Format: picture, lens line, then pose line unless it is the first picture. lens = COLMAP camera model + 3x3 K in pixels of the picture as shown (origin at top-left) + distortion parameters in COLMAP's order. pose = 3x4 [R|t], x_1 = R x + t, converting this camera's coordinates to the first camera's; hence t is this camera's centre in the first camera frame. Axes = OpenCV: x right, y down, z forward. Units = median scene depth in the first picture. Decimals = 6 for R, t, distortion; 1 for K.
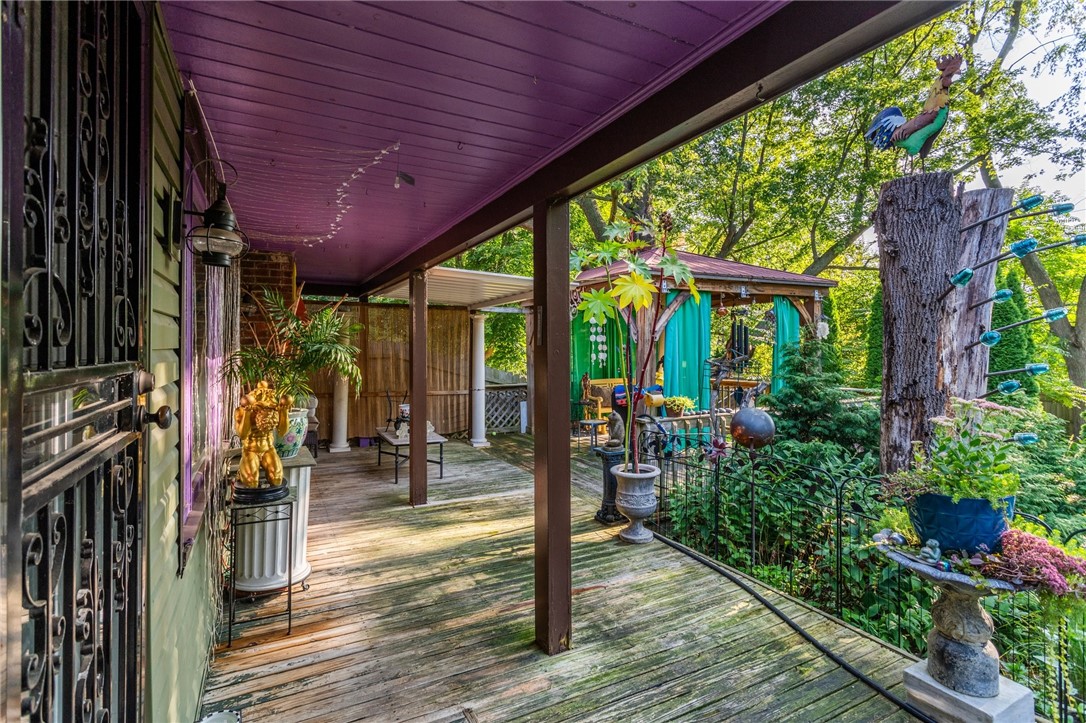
lens RADIAL K [[517.5, 0, 536.5], [0, 517.5, 338.4], [0, 0, 1]] dist [0.013361, -0.002154]
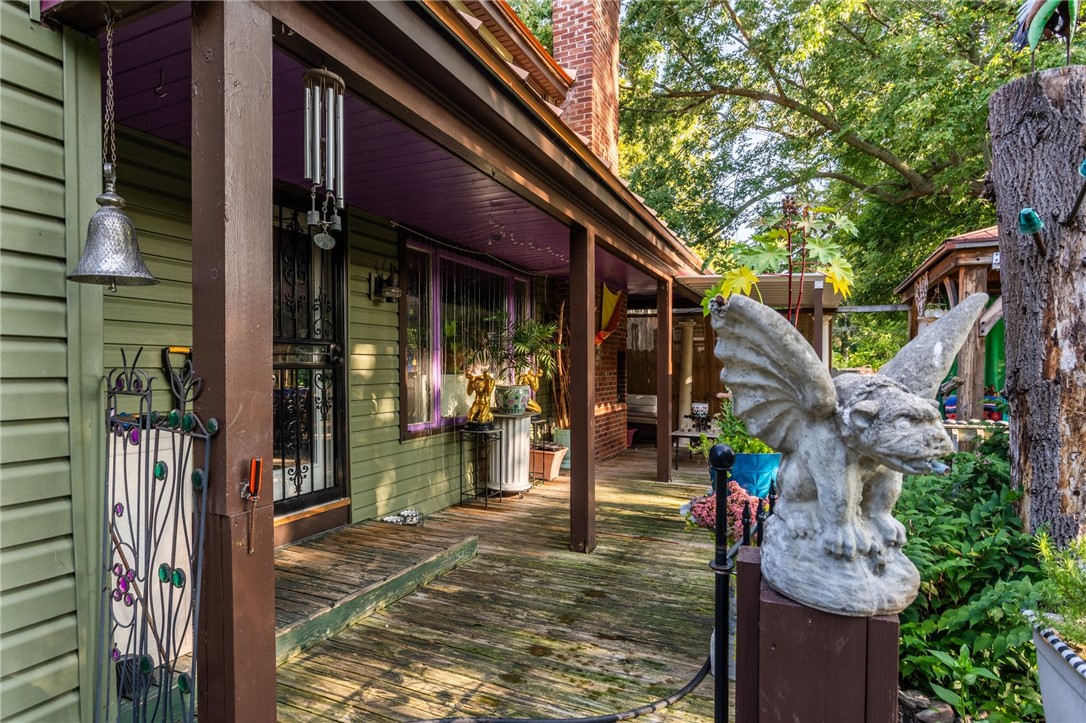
lens RADIAL K [[591.7, 0, 539.0], [0, 591.7, 368.4], [0, 0, 1]] dist [0.004249, 0.000378]
pose [[0.612354, -0.000109, -0.790584, 1.014660], [0.019400, 0.999701, 0.014888, 0.060415], [0.790346, -0.024454, 0.612173, -0.051468]]
